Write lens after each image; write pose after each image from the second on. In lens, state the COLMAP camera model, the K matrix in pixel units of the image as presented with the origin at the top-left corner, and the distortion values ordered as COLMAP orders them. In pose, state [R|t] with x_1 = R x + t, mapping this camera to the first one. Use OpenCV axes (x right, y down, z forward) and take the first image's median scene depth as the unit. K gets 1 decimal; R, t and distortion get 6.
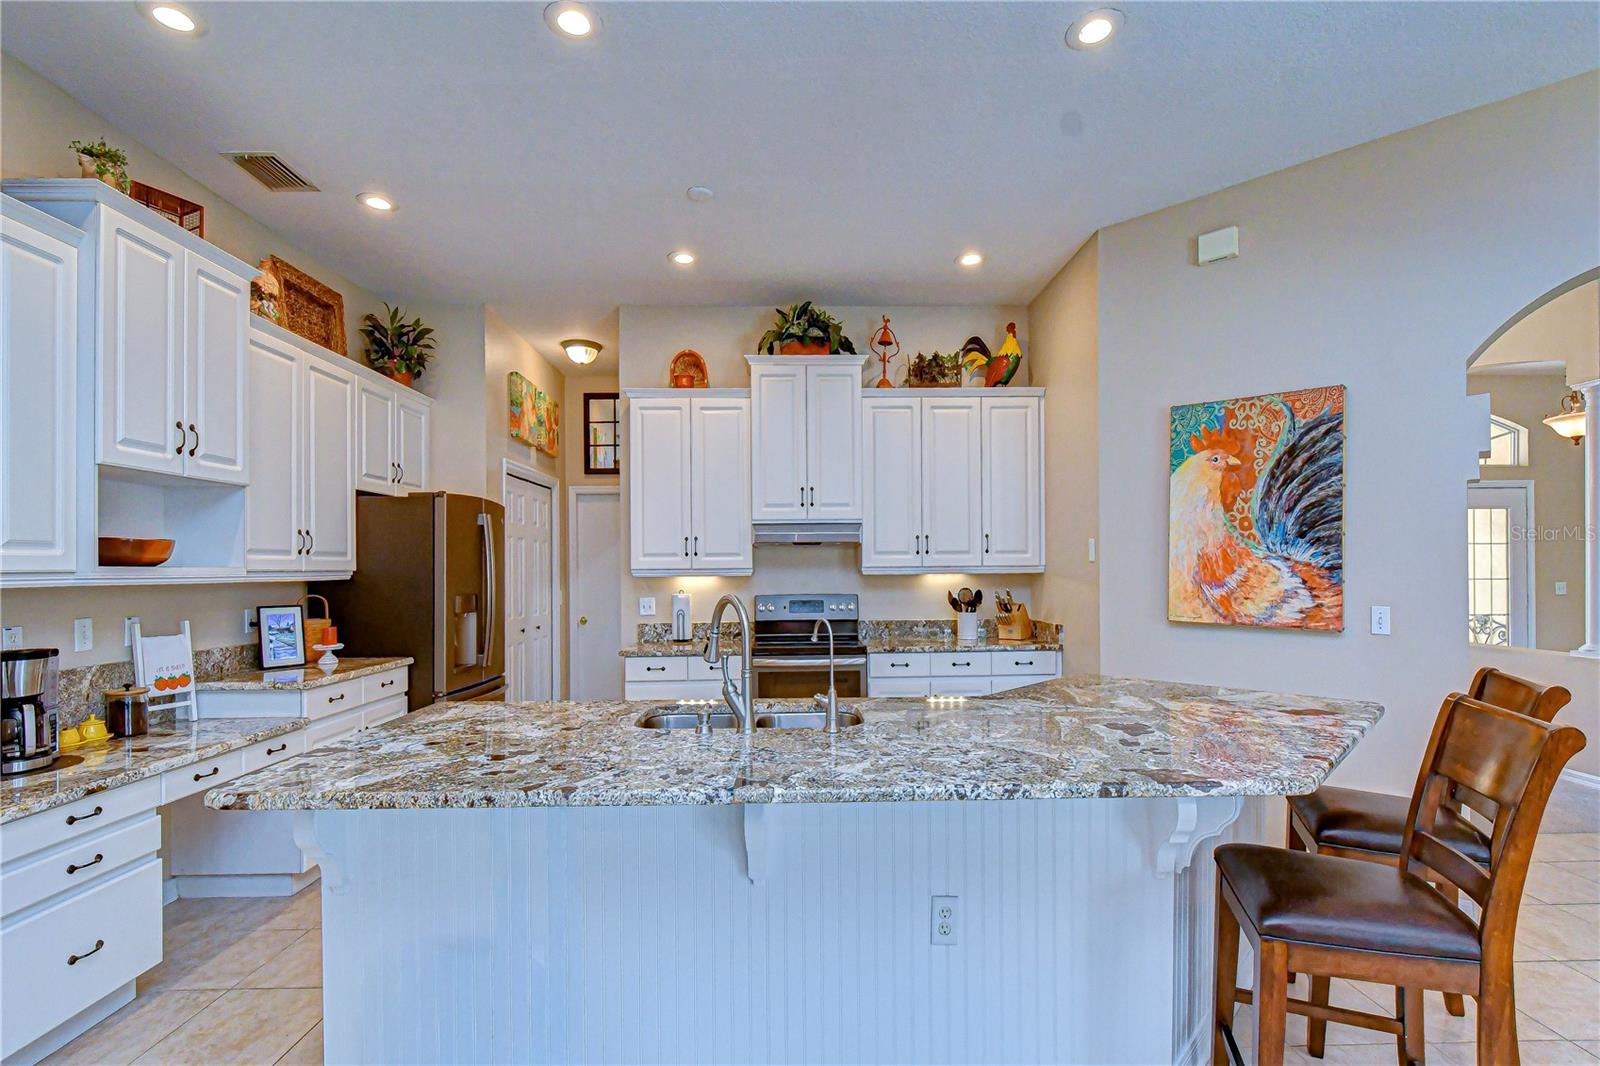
lens RADIAL K [[819.6, 0, 797.6], [0, 819.6, 570.8], [0, 0, 1]] dist [0.004204, 0.000090]
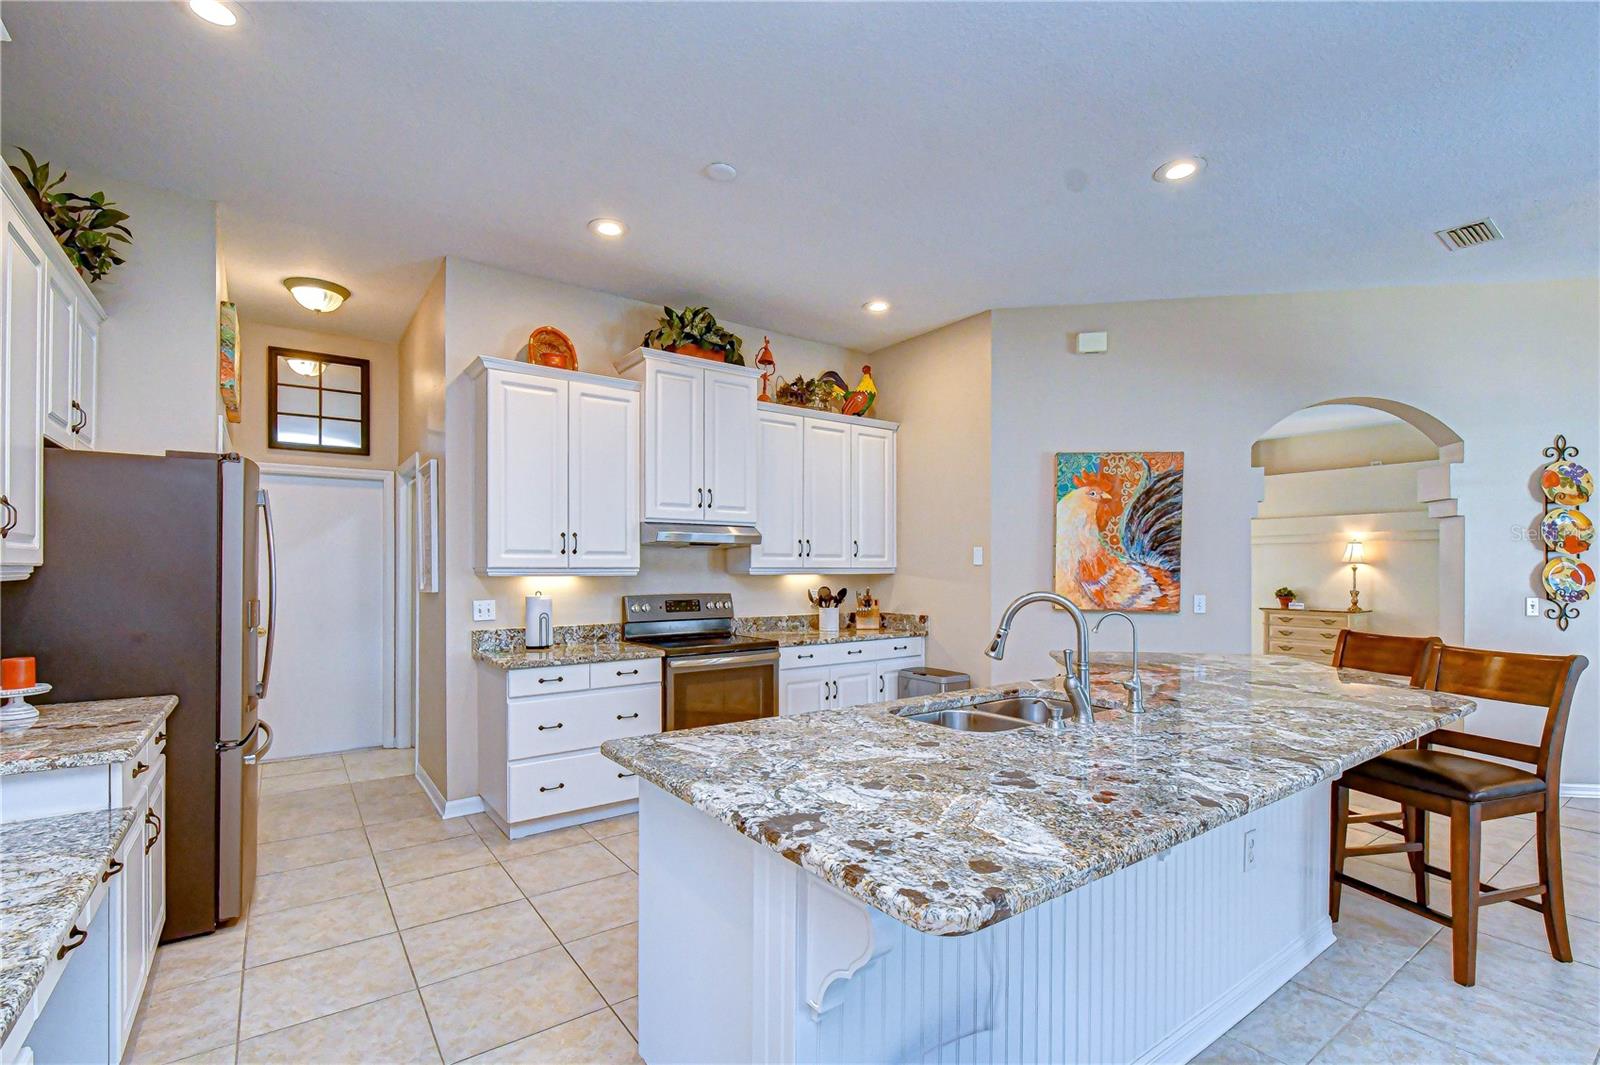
lens RADIAL K [[696.5, 0, 801.2], [0, 696.5, 577.1], [0, 0, 1]] dist [0.002300, 0.000244]
pose [[0.793982, 0.001594, 0.607939, -0.602349], [-0.004836, 0.999981, 0.003694, 0.005786], [-0.607922, -0.005873, 0.793975, 0.341568]]
